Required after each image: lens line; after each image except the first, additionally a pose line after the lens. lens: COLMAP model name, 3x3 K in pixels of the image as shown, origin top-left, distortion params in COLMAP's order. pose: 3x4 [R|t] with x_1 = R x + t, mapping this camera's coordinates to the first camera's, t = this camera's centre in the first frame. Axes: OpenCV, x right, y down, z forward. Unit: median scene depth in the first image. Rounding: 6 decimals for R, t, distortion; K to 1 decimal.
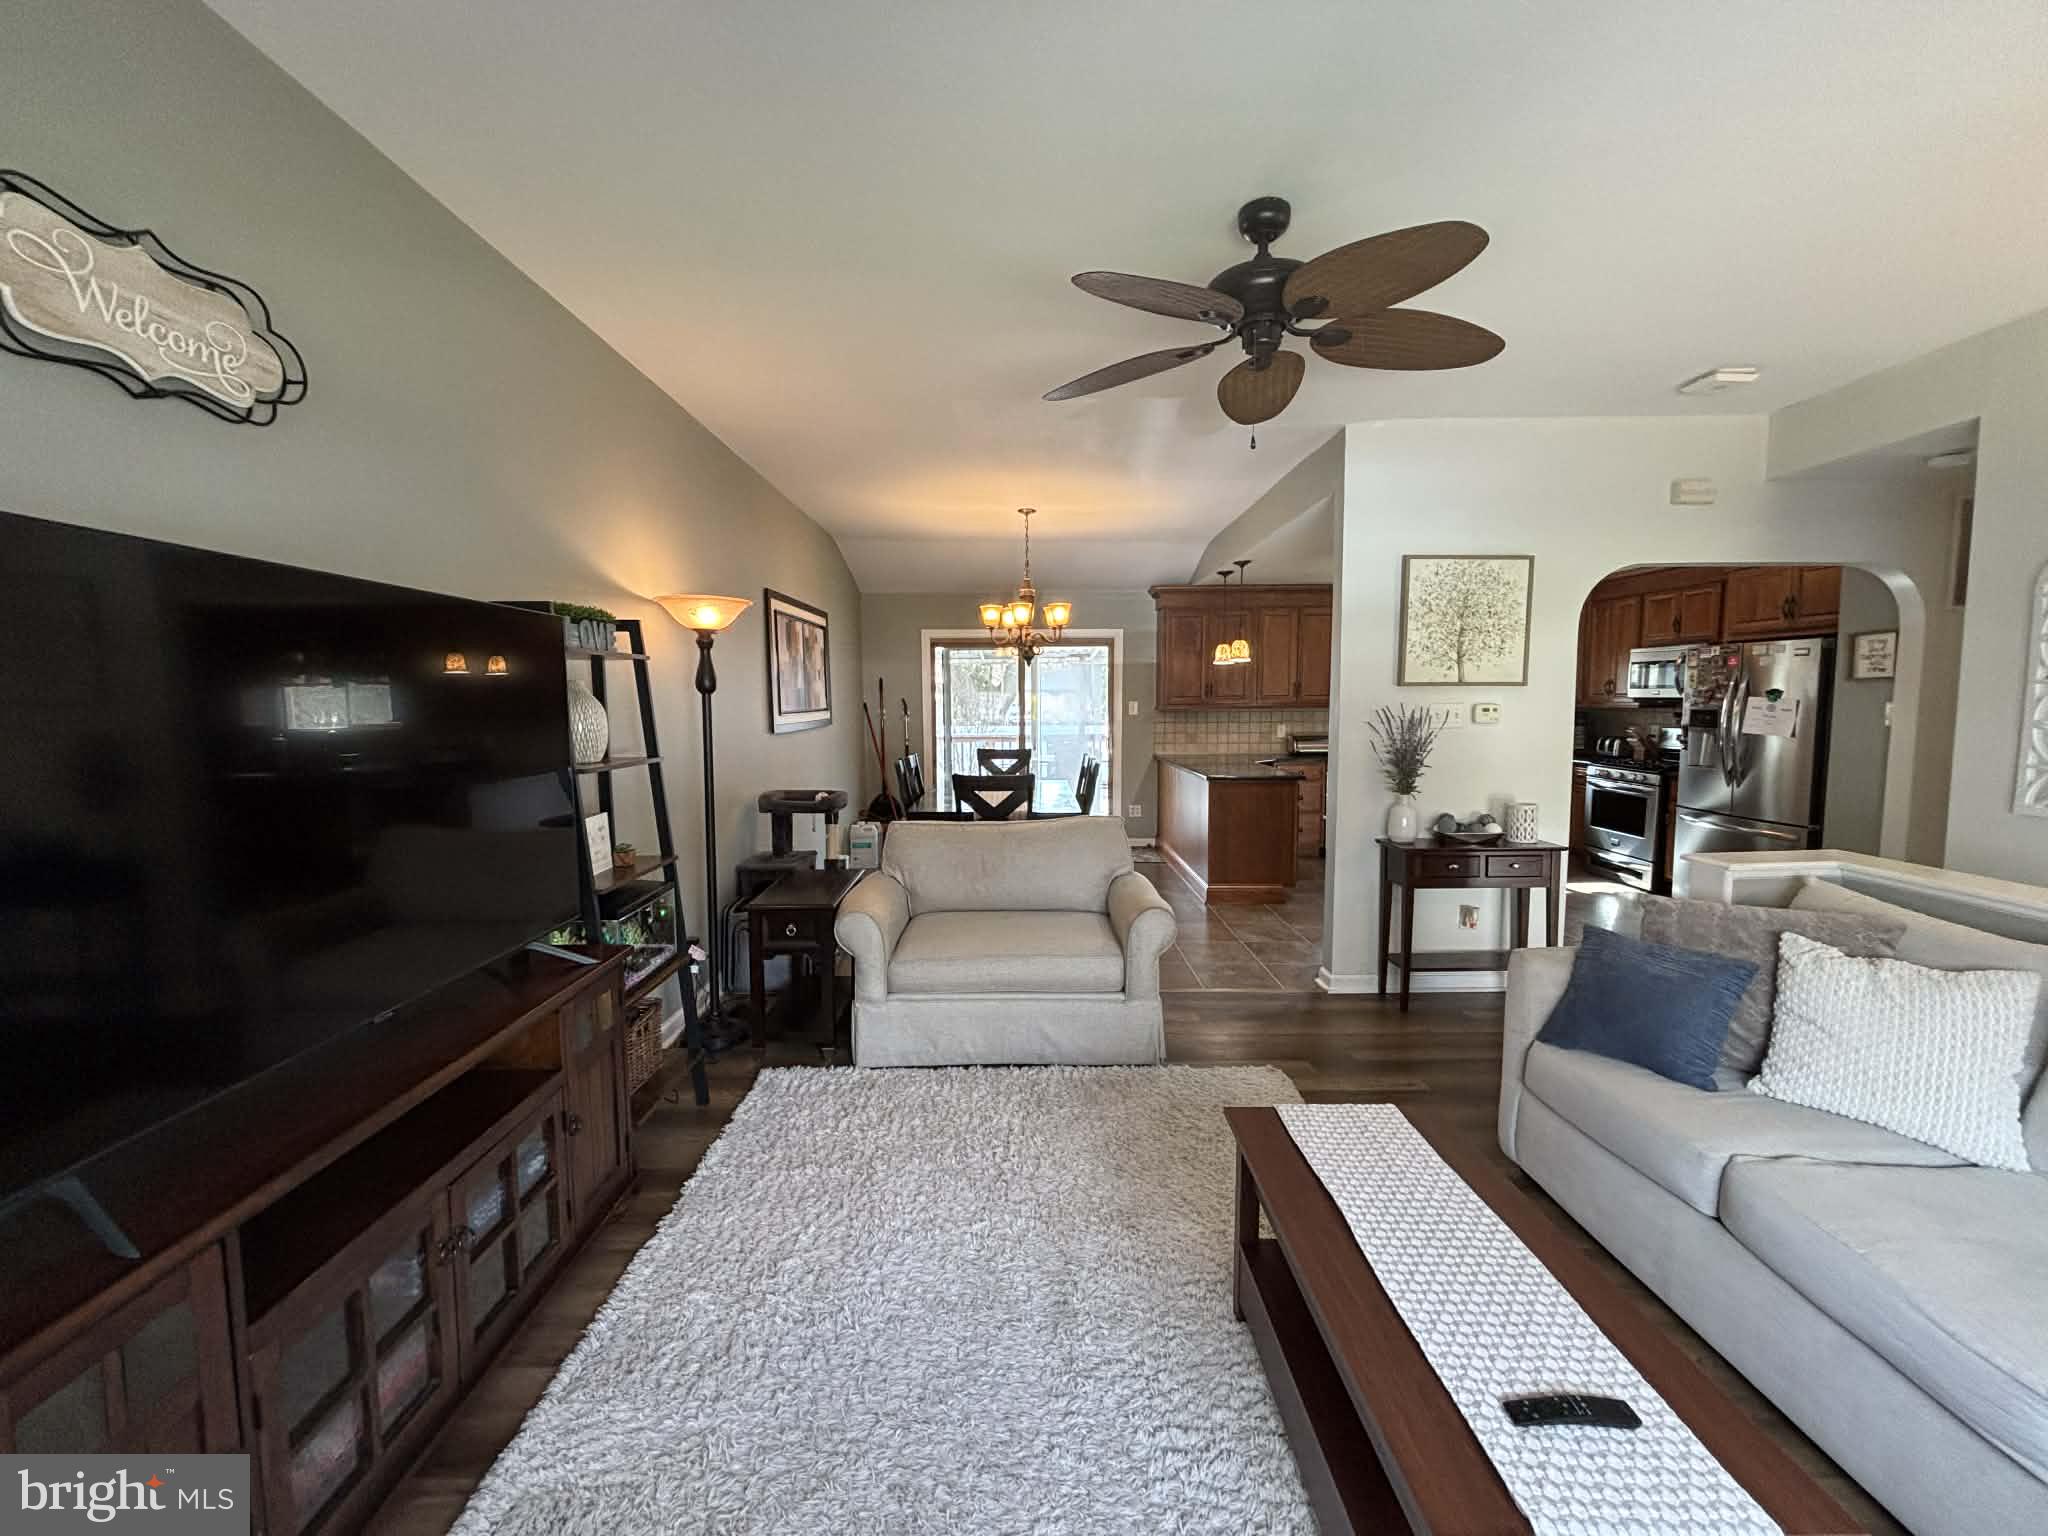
lens RADIAL K [[817.0, 0, 1022.8], [0, 817.0, 759.0], [0, 0, 1]] dist [-0.002145, 0.000390]
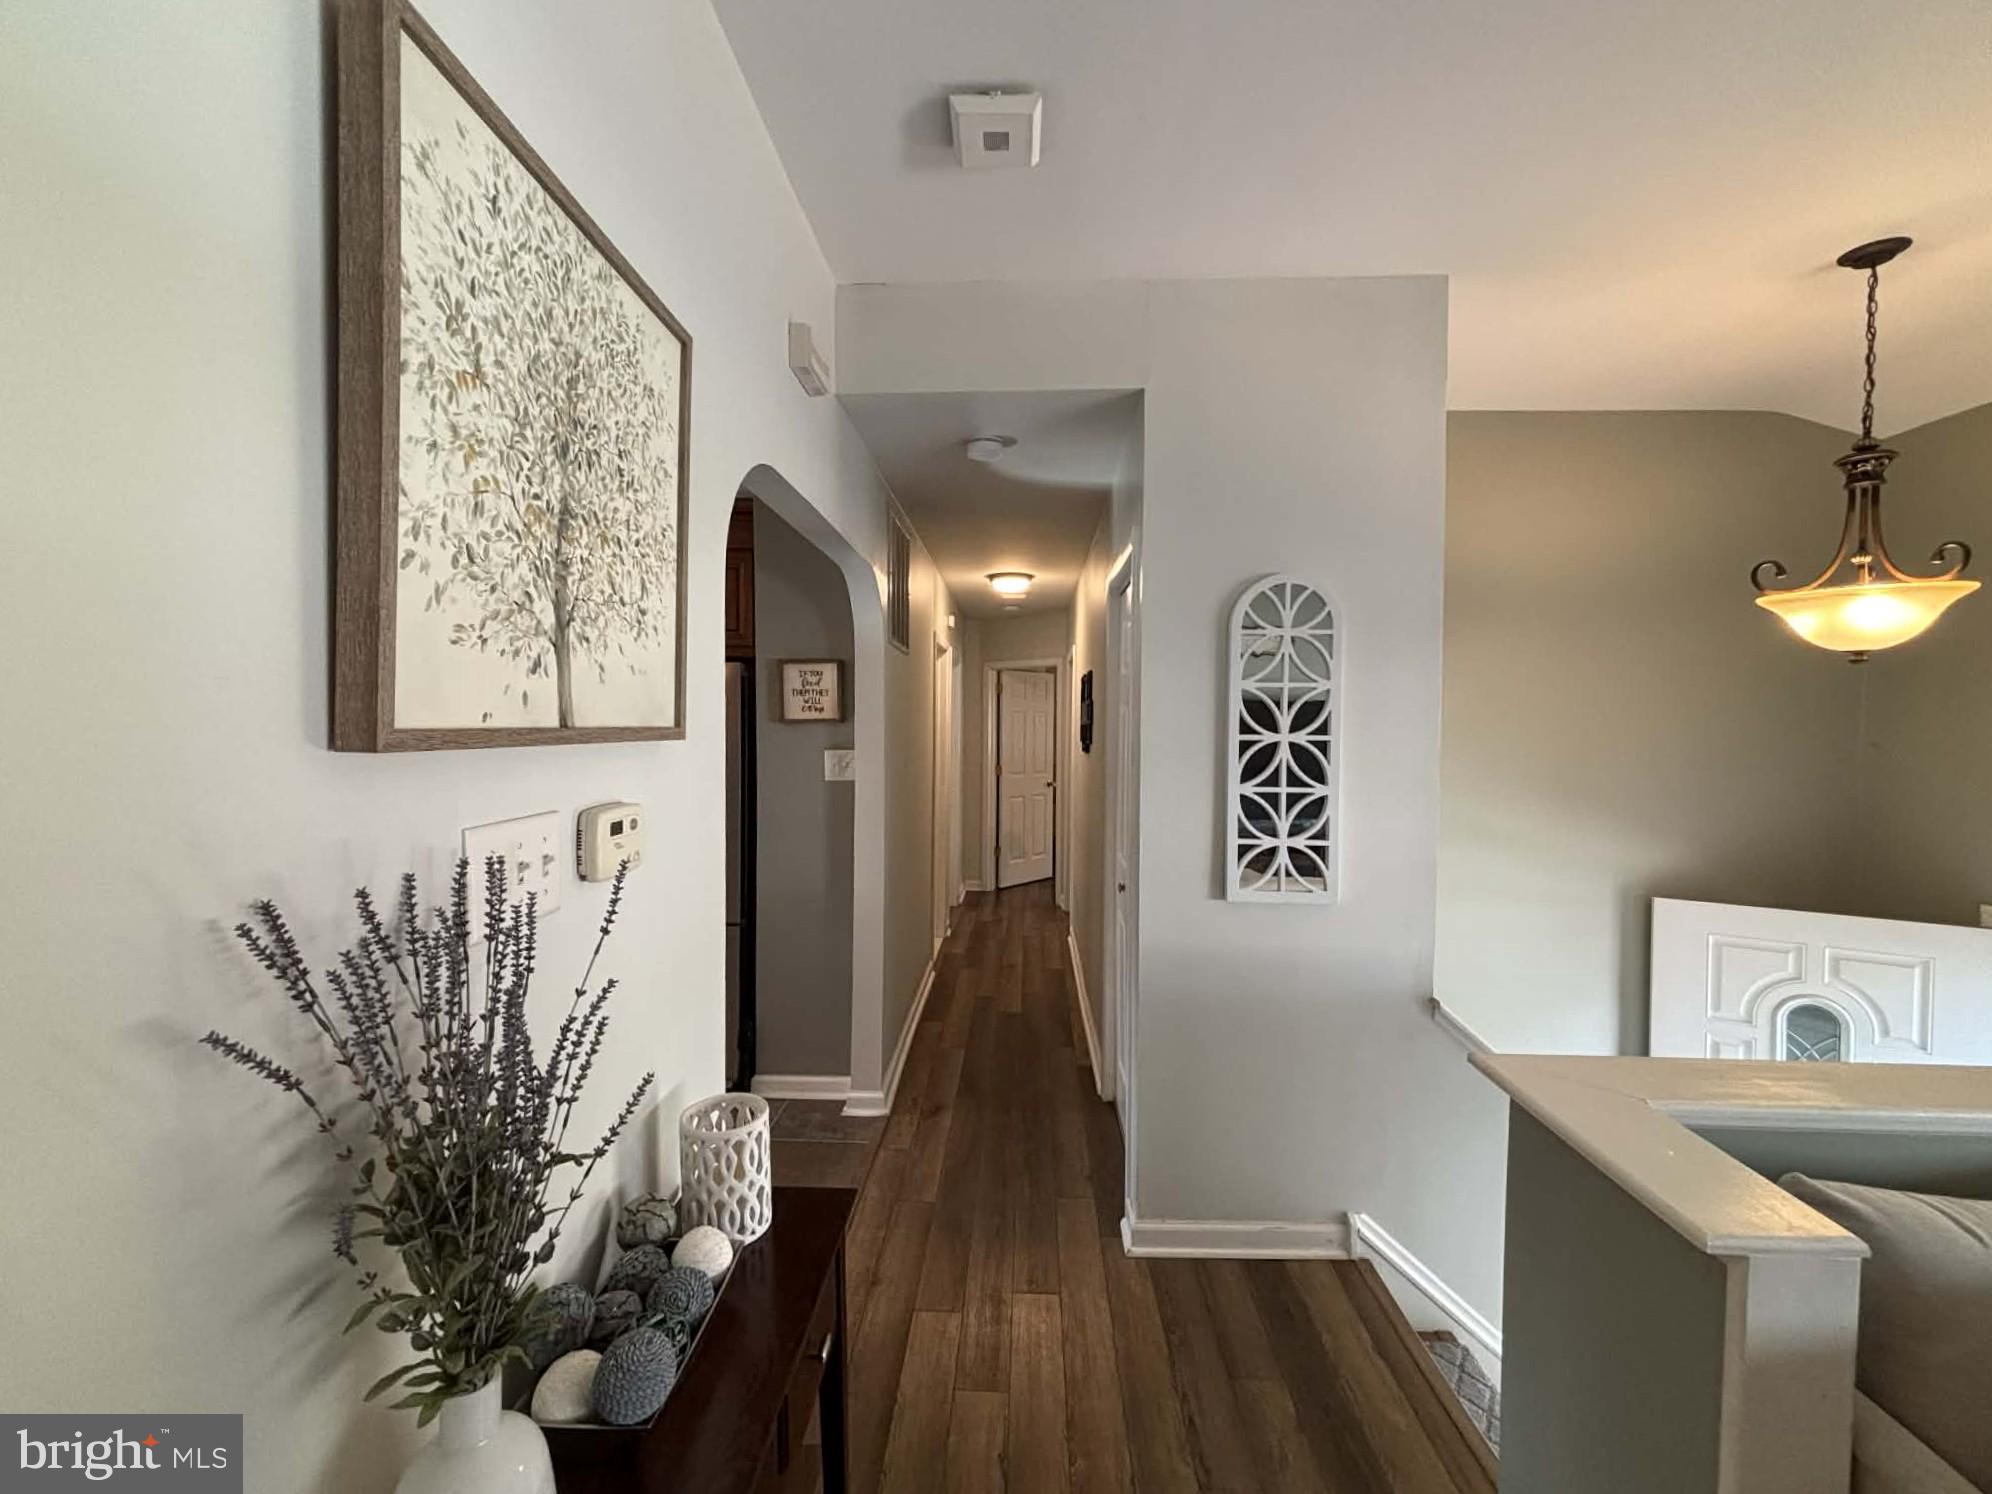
lens RADIAL K [[825.7, 0, 996.0], [0, 825.7, 747.0], [0, 0, 1]] dist [-0.006079, -0.000039]
pose [[0.044184, -0.022525, 0.998769, 0.296286], [0.066162, 0.997617, 0.019572, -0.084191], [-0.996830, 0.065215, 0.045569, 0.861955]]
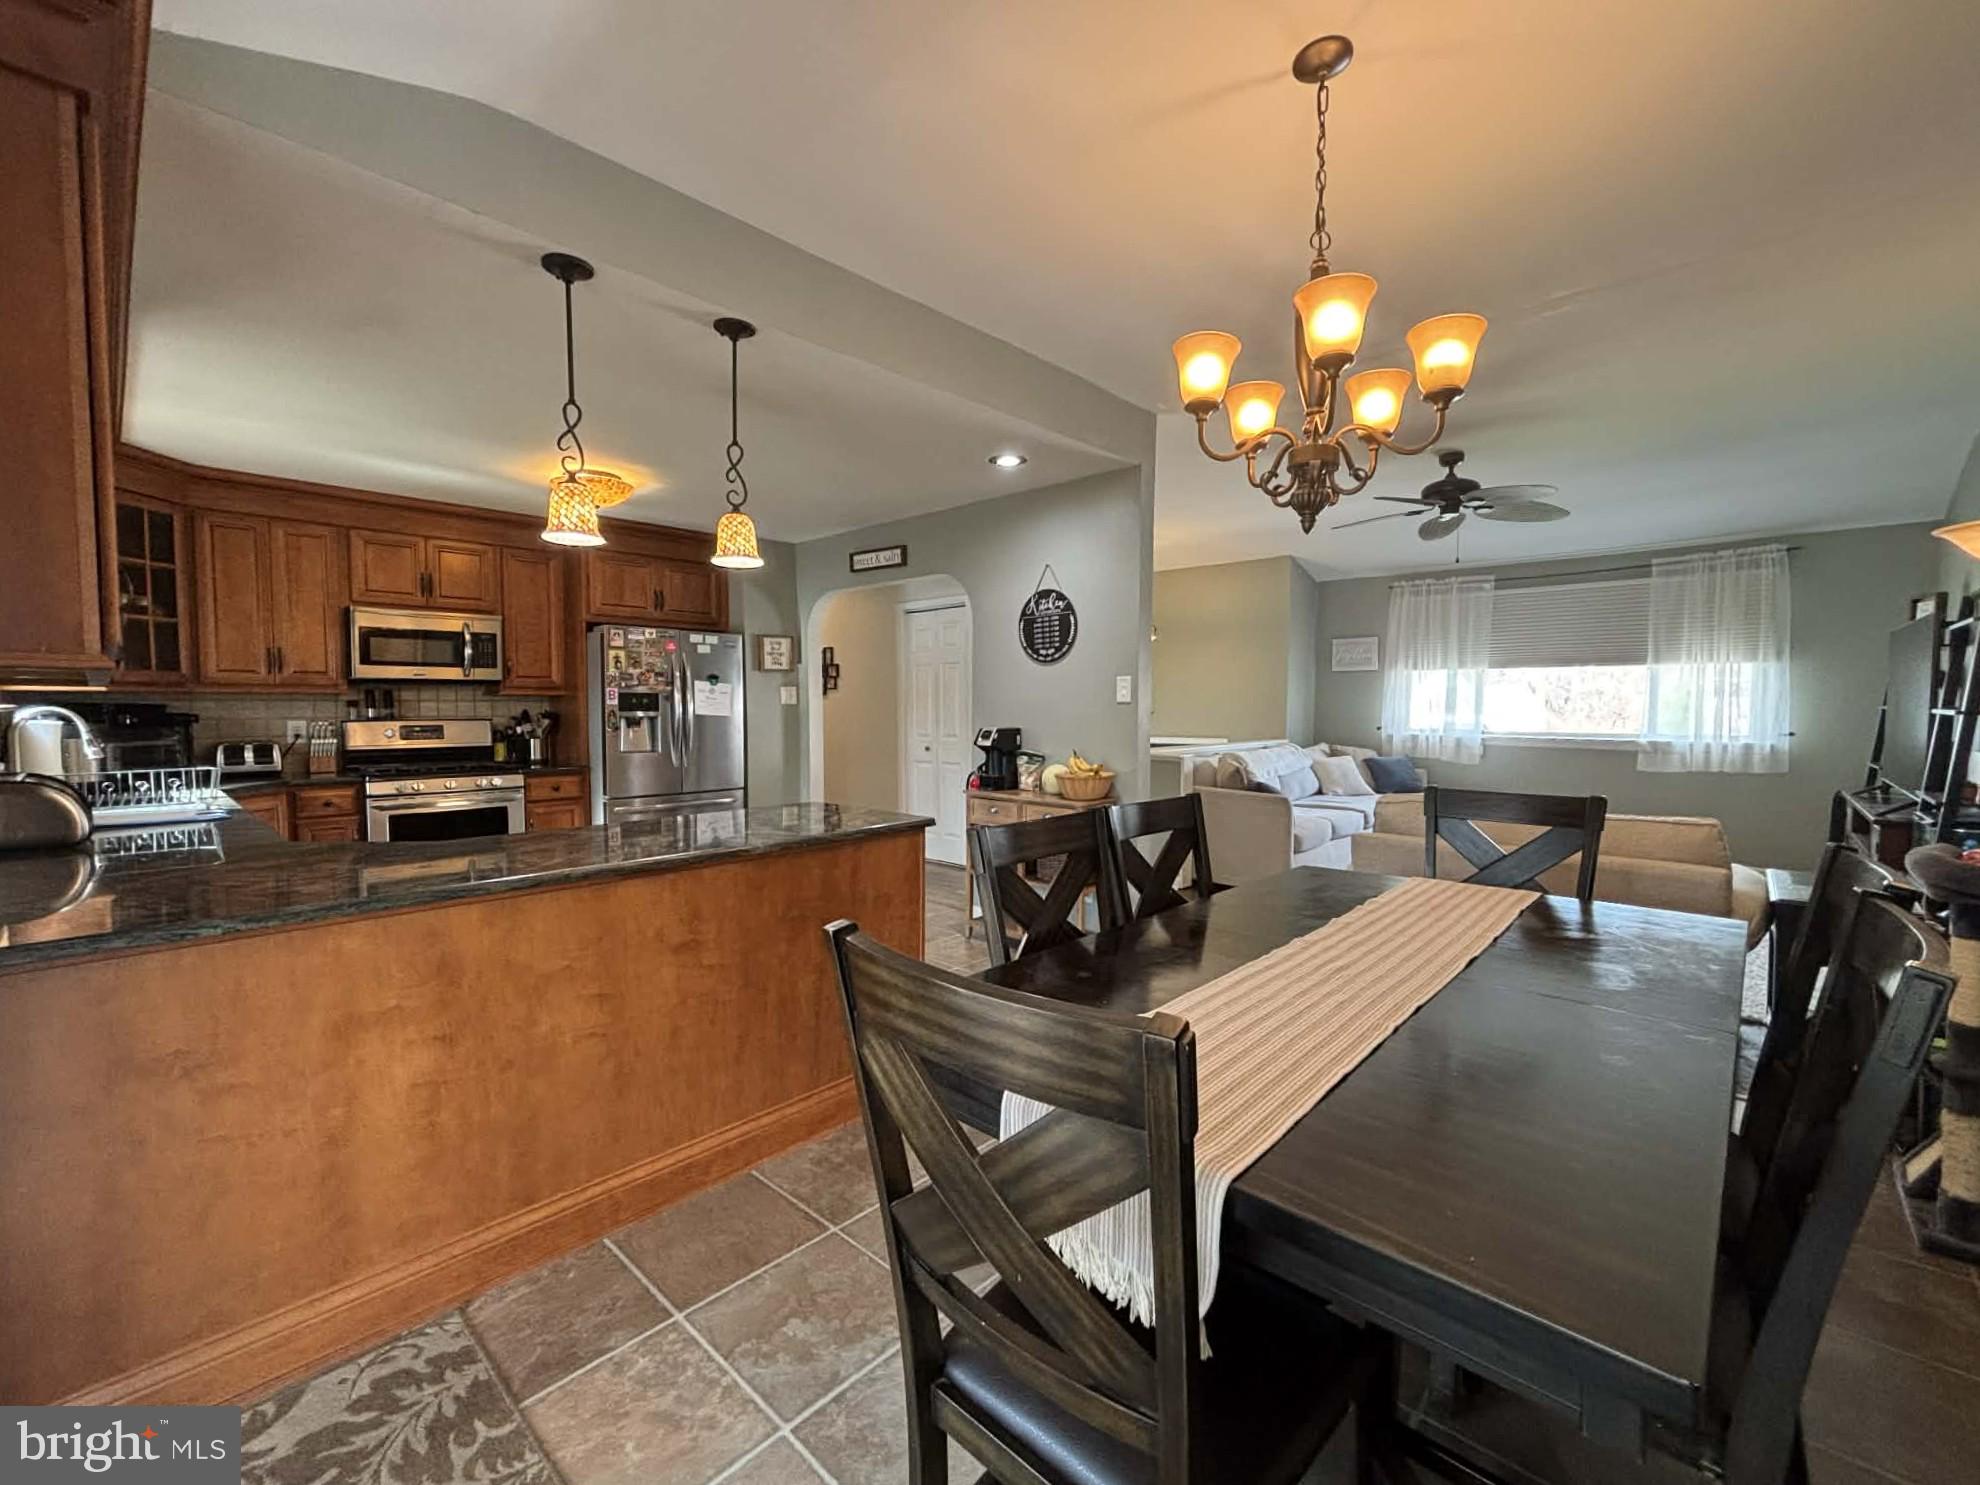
lens RADIAL K [[820.7, 0, 990.0], [0, 820.7, 742.5], [0, 0, 1]] dist [-0.006079, -0.000039]
pose [[-0.727150, -0.025866, 0.685992, -0.179952], [0.056047, 0.993717, 0.096878, -0.098338], [-0.684187, 0.108893, -0.721131, 1.912604]]
